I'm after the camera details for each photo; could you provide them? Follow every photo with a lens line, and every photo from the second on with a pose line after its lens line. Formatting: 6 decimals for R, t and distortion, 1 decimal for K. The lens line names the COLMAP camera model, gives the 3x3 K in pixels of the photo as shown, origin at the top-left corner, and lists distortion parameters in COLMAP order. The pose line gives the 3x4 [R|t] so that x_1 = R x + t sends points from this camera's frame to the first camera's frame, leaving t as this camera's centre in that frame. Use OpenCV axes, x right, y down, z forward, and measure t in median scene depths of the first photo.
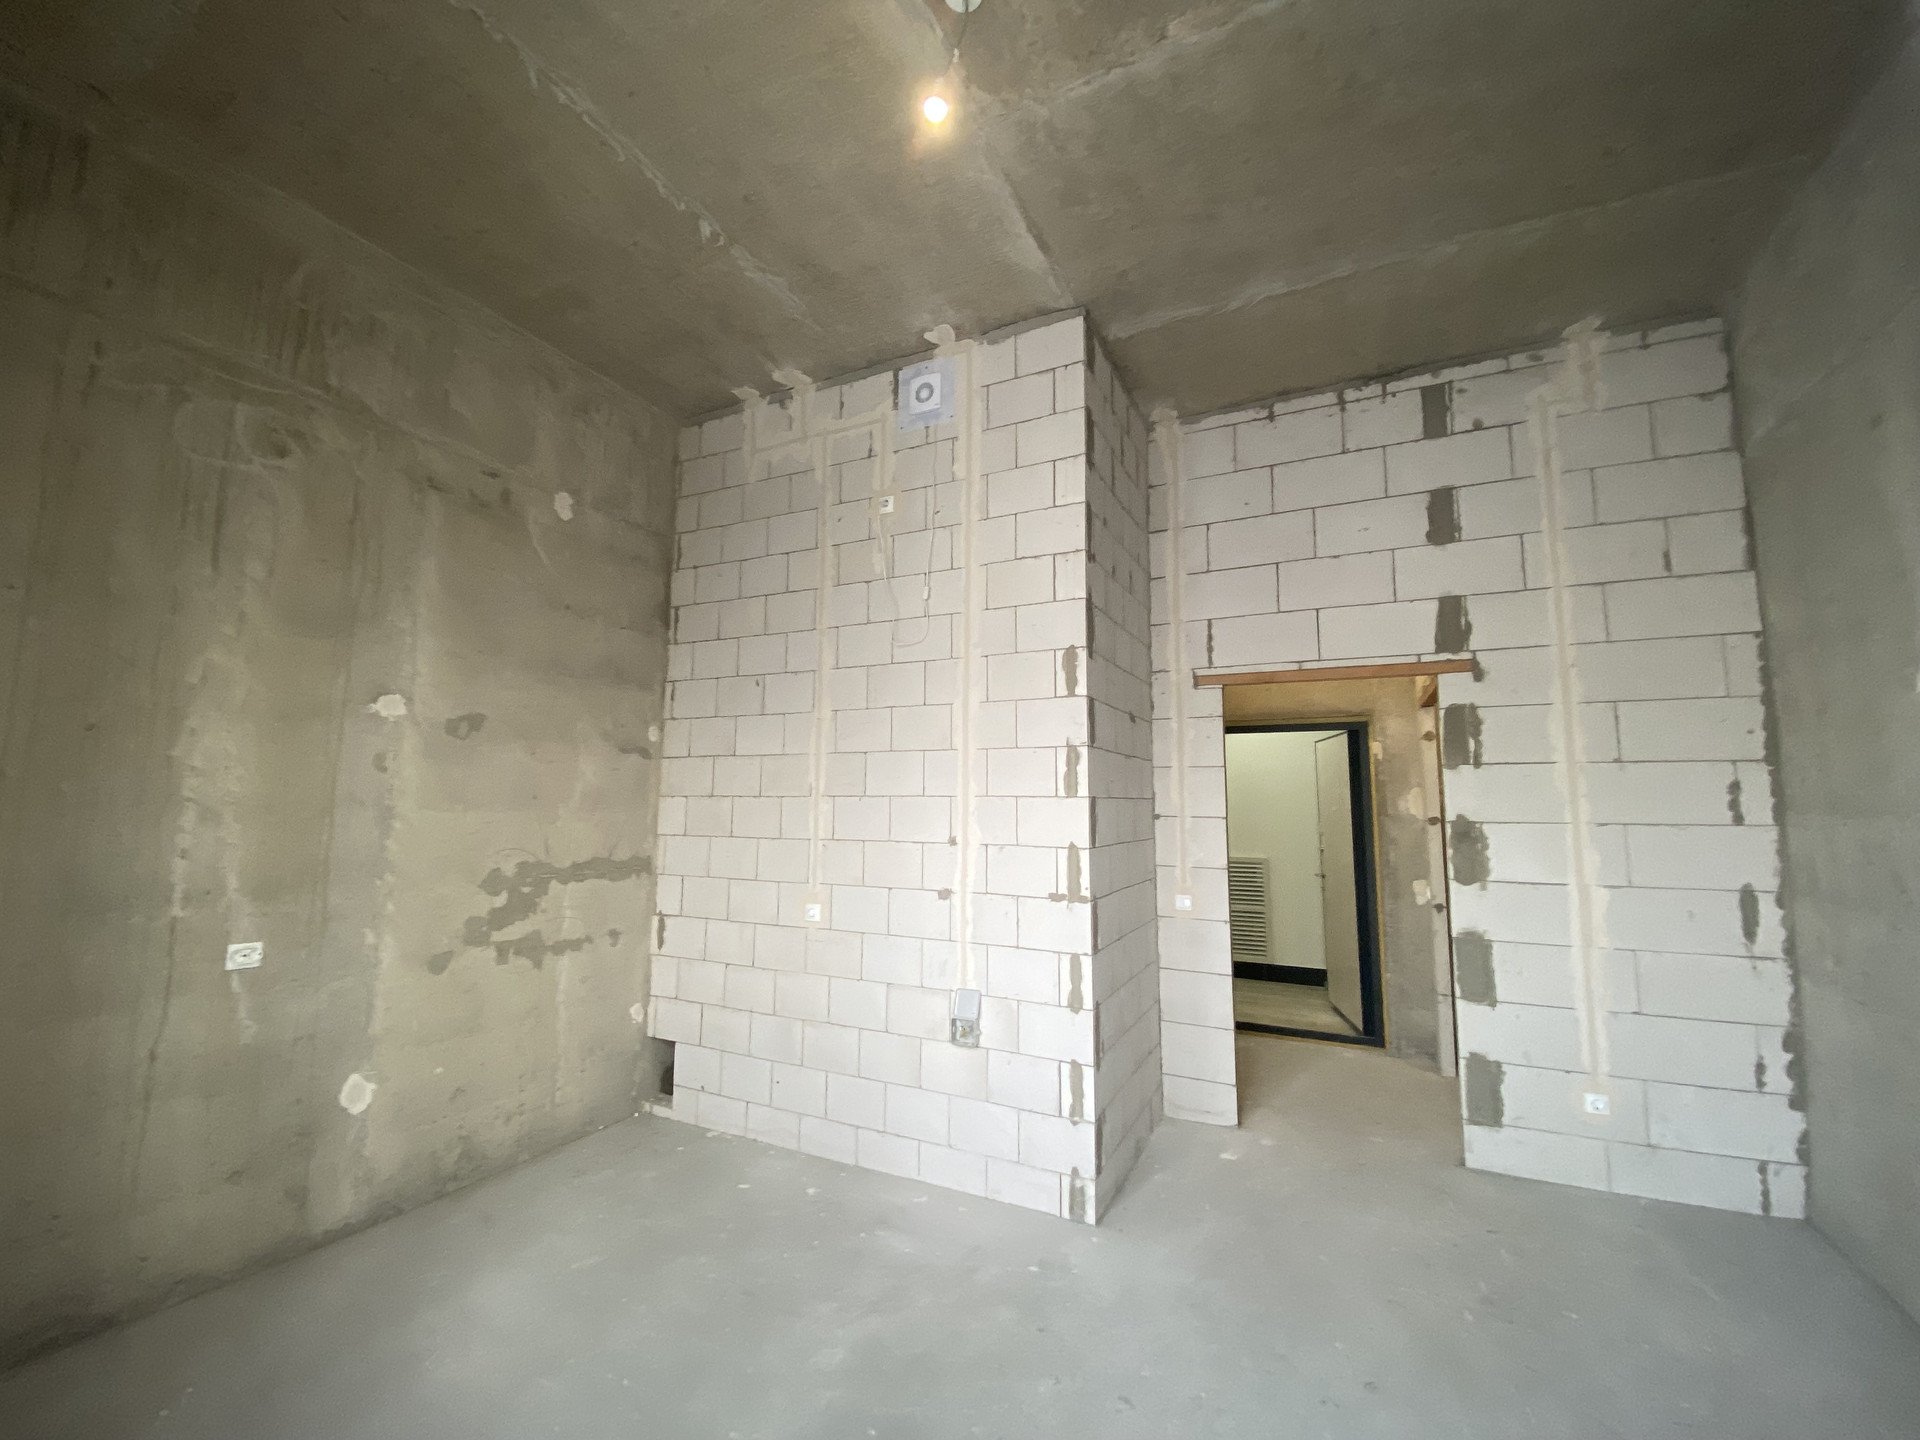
lens RADIAL K [[779.9, 0, 960.0], [0, 779.9, 720.0], [0, 0, 1]] dist [0.034942, -0.031135]
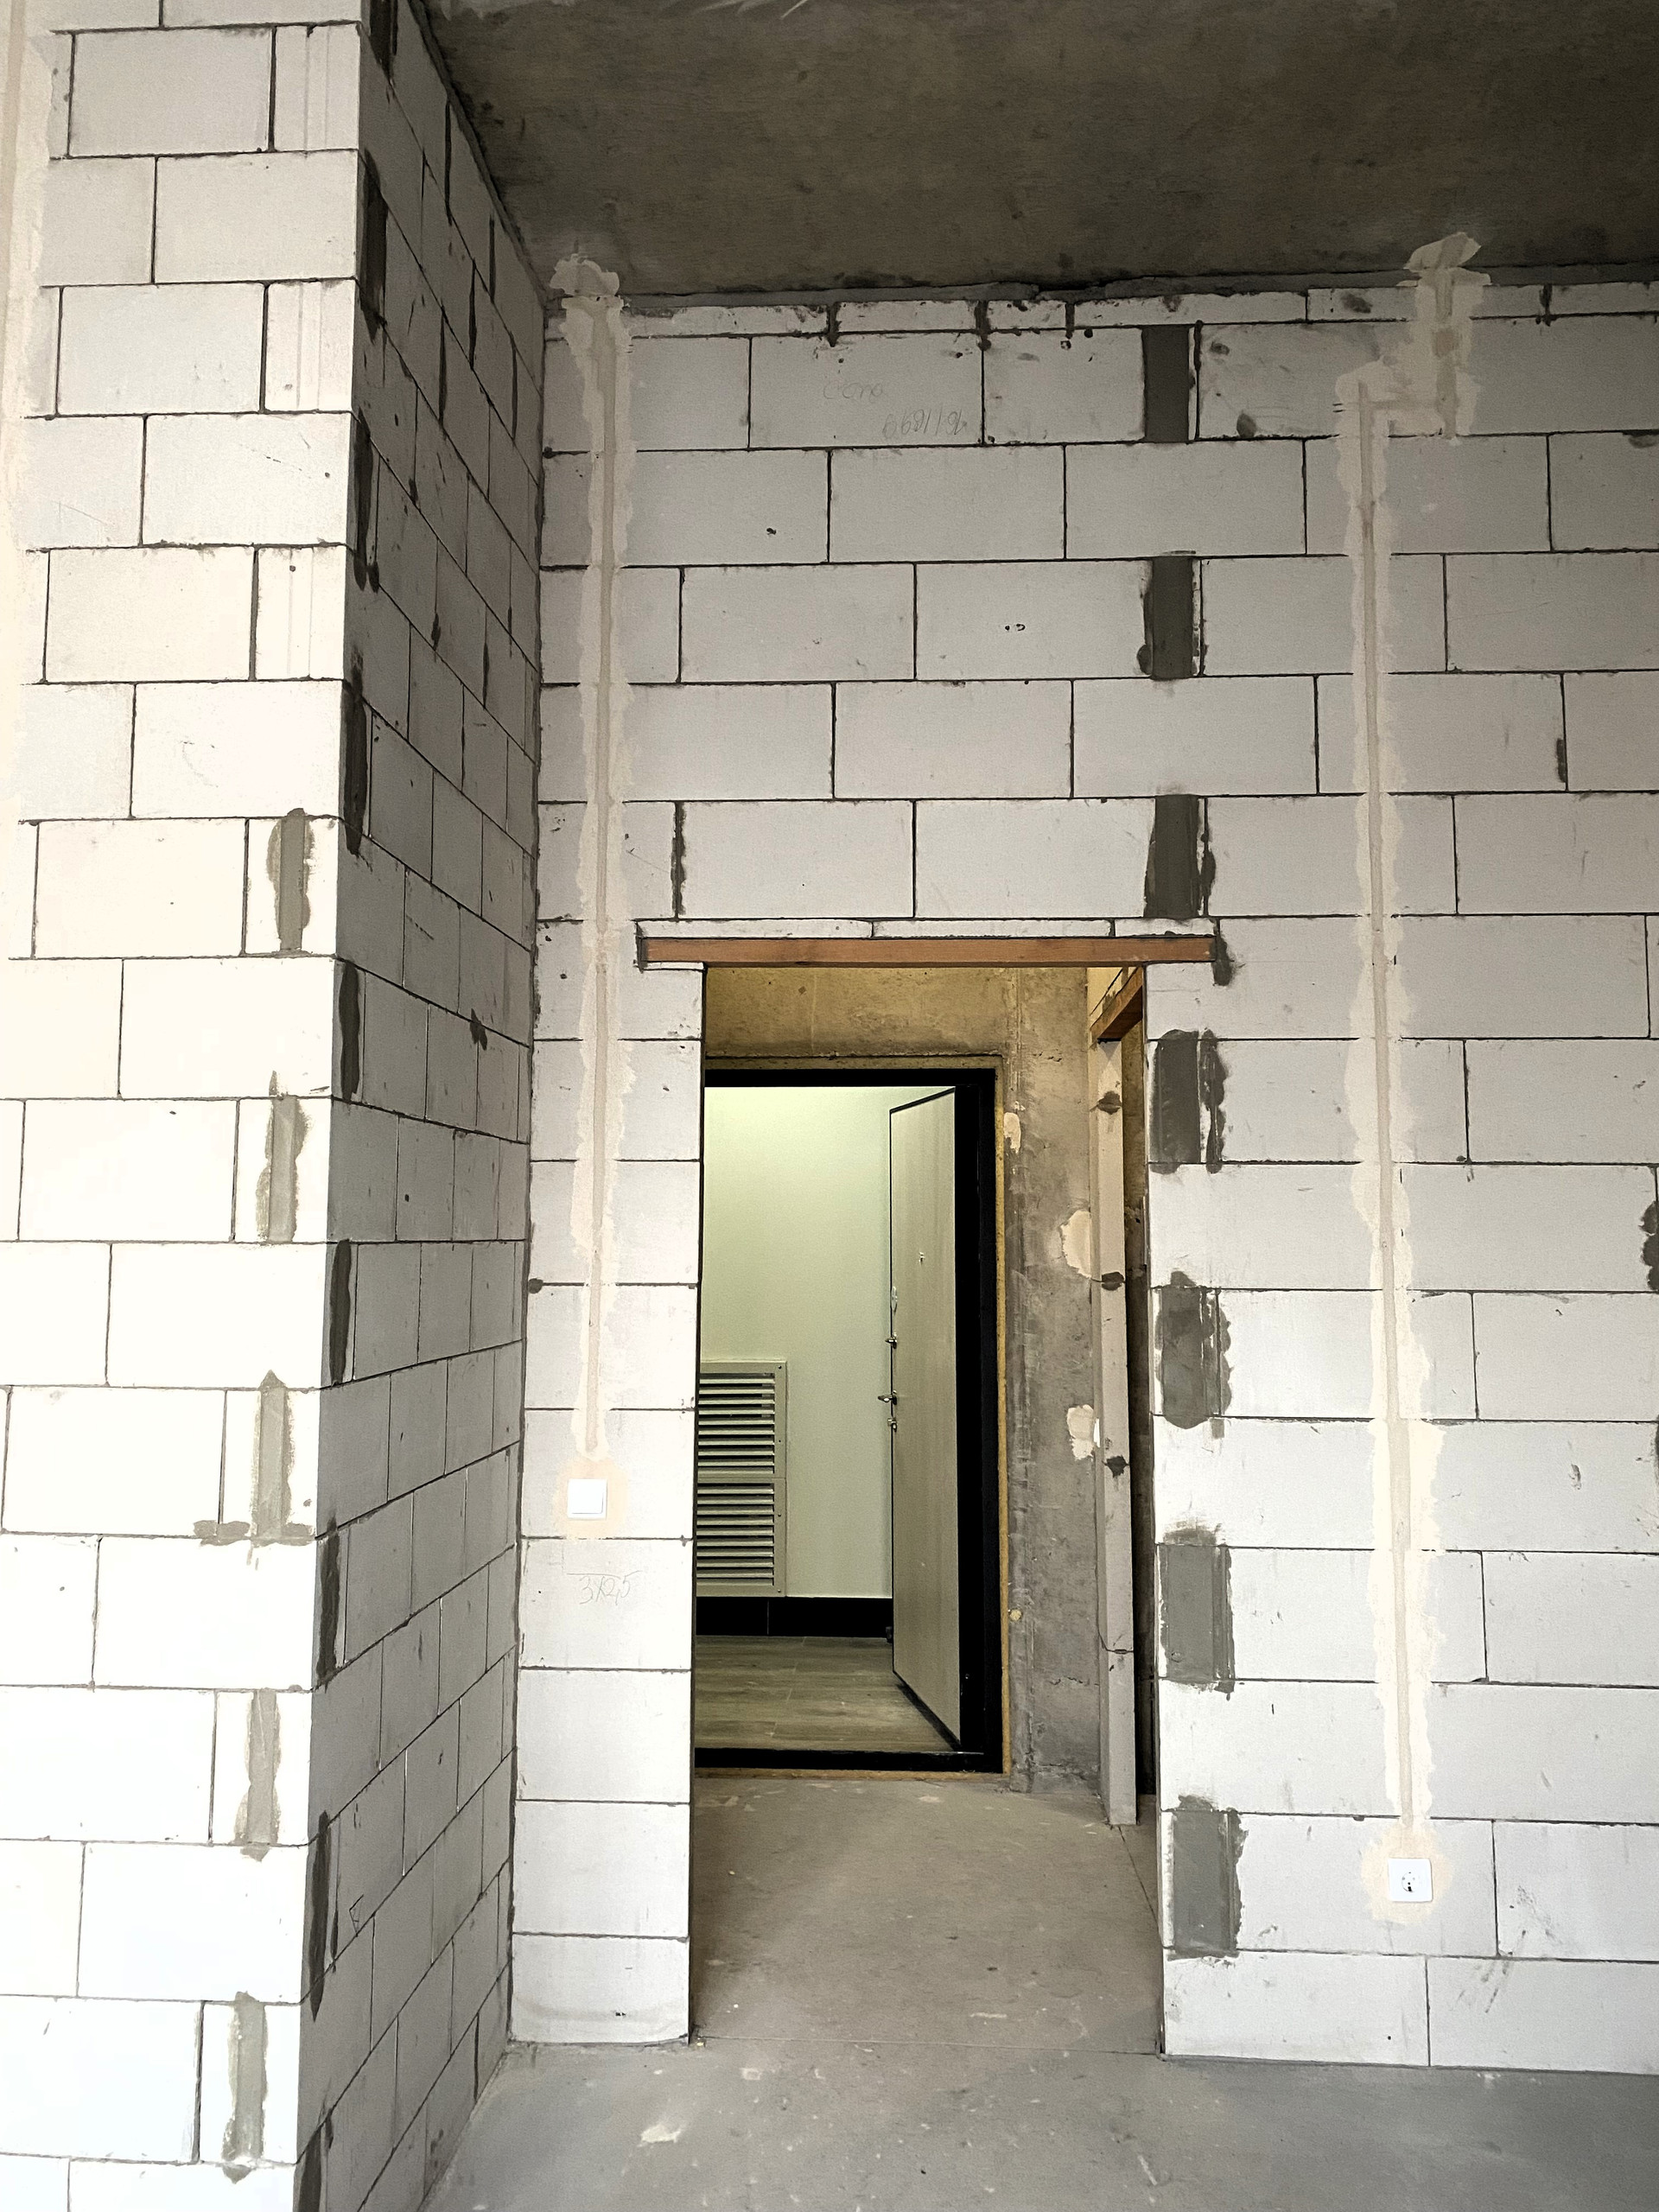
lens RADIAL K [[1701.8, 0, 833.7], [0, 1701.8, 1116.2], [0, 0, 1]] dist [0.010824, -0.003695]
pose [[0.921430, 0.027067, 0.387600, 0.061668], [-0.040823, 0.998793, 0.027299, 0.010120], [-0.386394, -0.040977, 0.921423, 0.162573]]
